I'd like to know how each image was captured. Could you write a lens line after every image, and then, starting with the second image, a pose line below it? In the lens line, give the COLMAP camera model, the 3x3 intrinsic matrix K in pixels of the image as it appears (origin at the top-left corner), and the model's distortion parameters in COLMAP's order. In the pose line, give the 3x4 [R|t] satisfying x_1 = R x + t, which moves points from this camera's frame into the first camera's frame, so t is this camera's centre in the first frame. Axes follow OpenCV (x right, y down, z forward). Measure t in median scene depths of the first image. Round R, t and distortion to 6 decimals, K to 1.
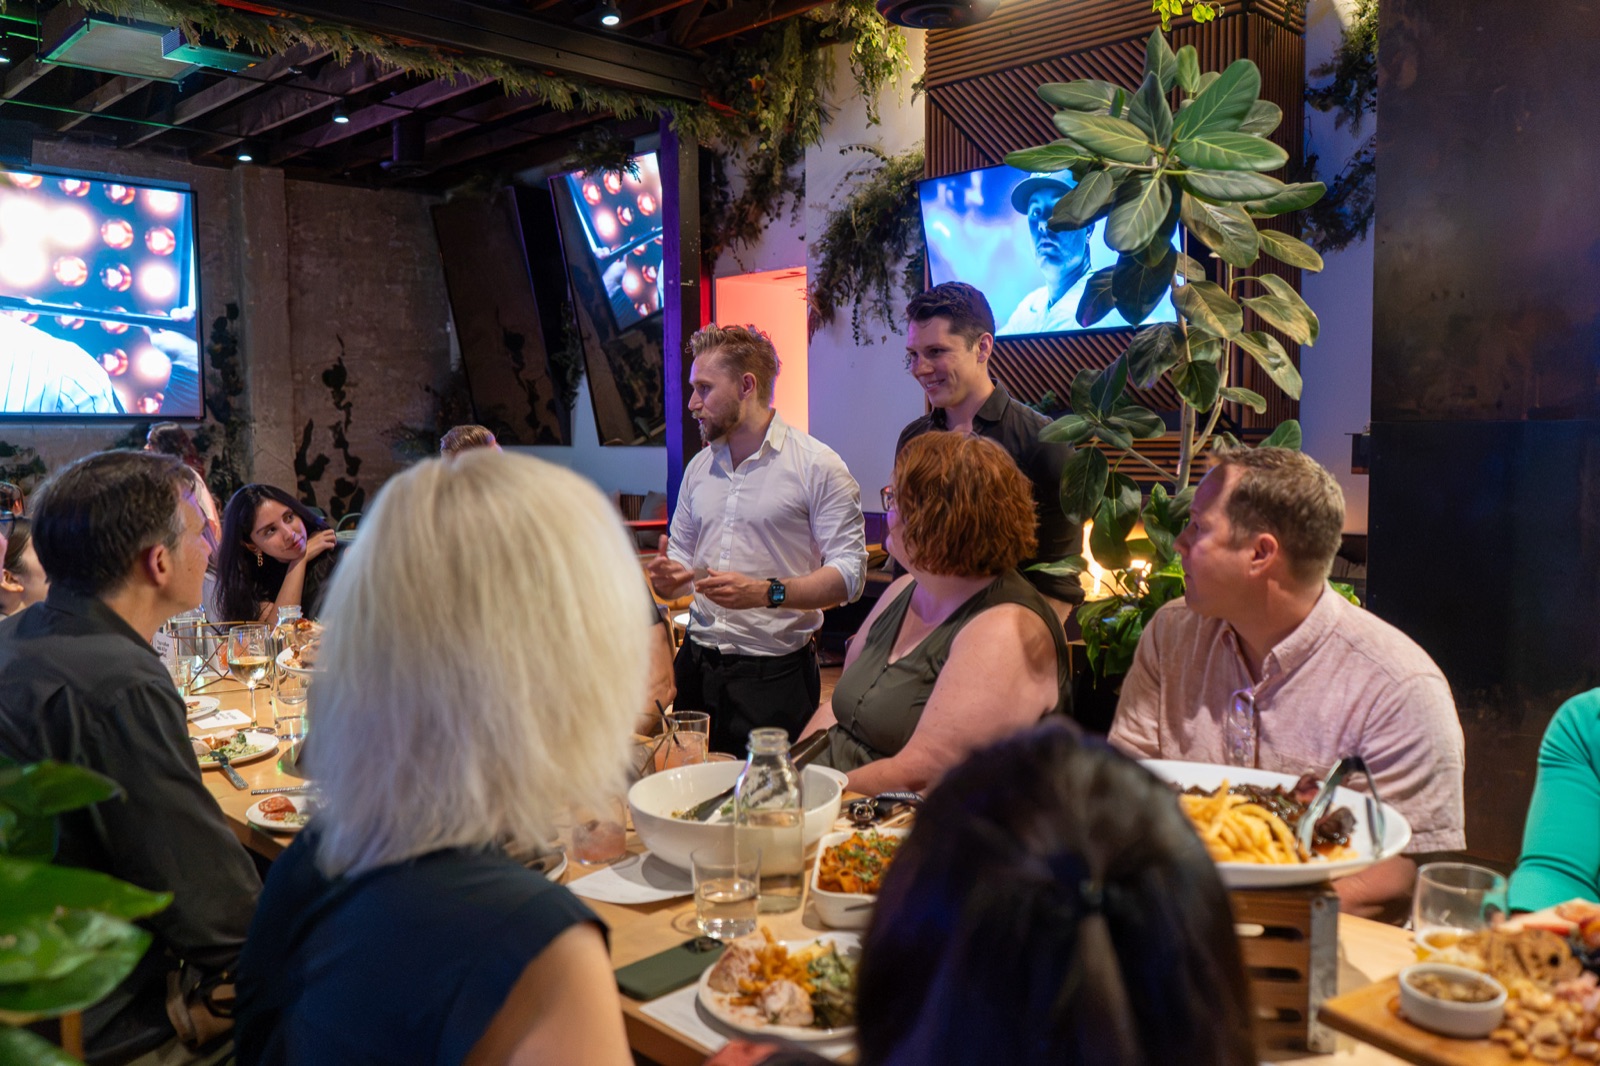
lens RADIAL K [[1287.5, 0, 814.9], [0, 1287.5, 512.0], [0, 0, 1]] dist [0.009876, 0.007809]
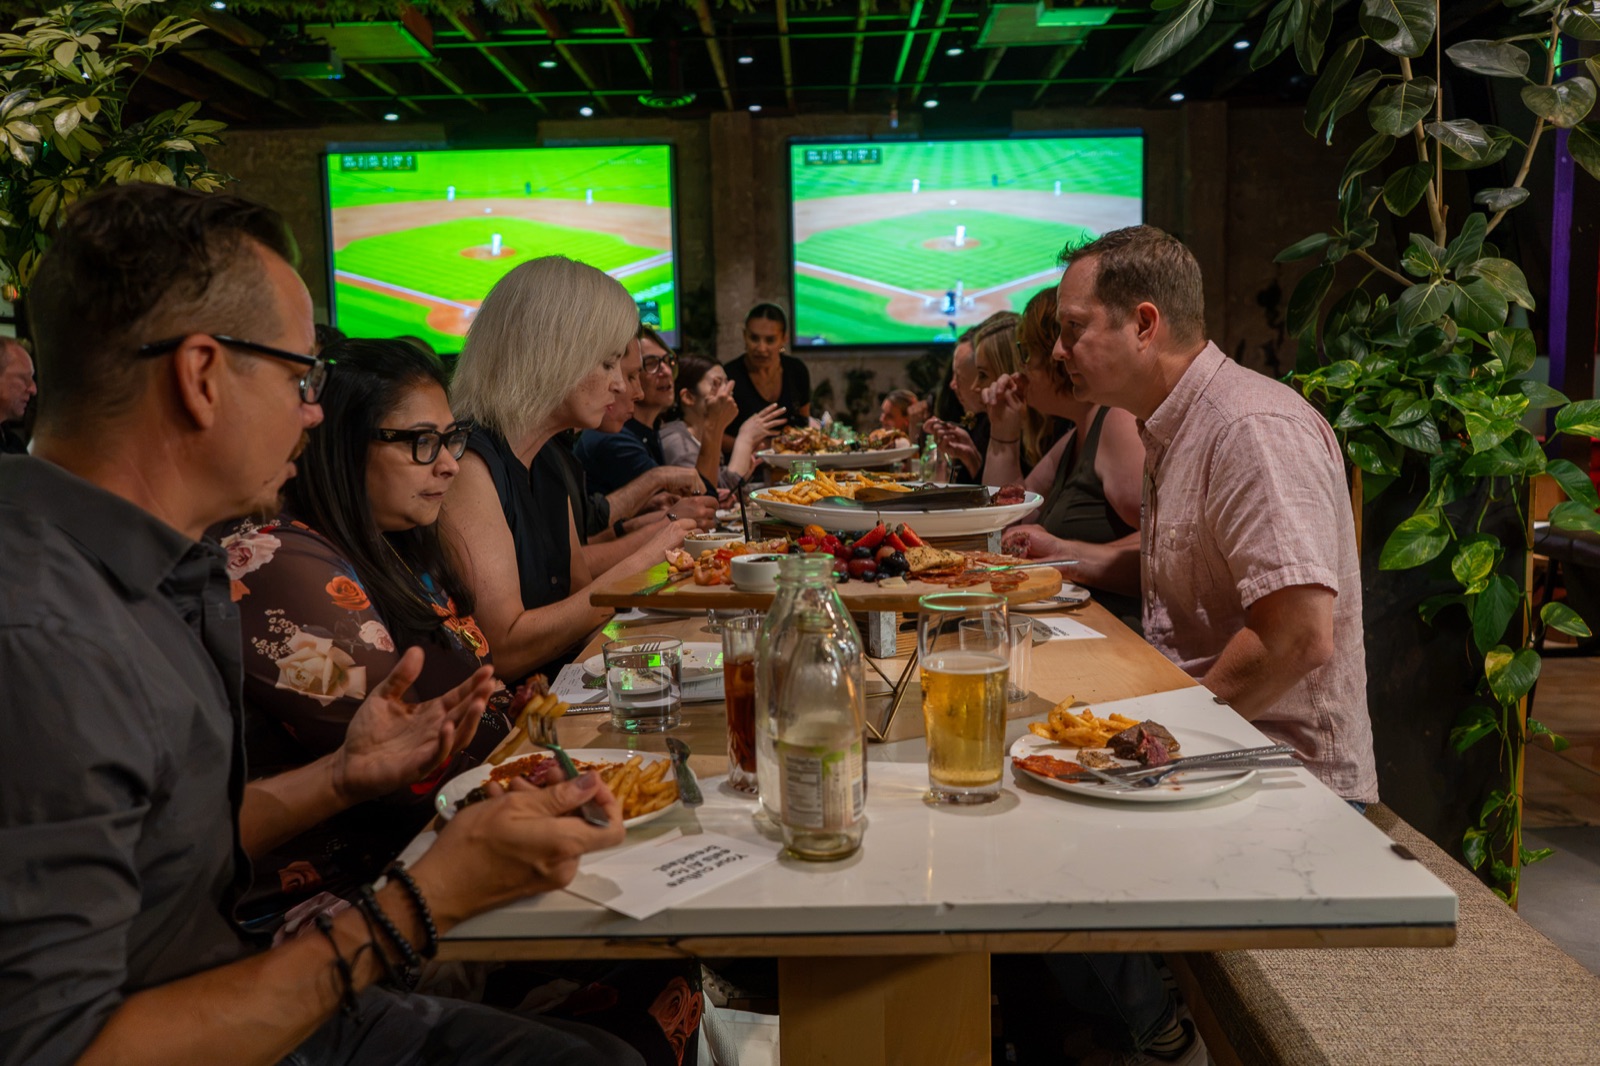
lens RADIAL K [[1287.5, 0, 810.8], [0, 1287.5, 517.0], [0, 0, 1]] dist [0.009876, 0.007809]
pose [[0.713190, 0.062889, -0.698144, 0.624562], [-0.025088, 0.997619, 0.064238, 0.089489], [0.700522, -0.028298, 0.713070, -0.009485]]
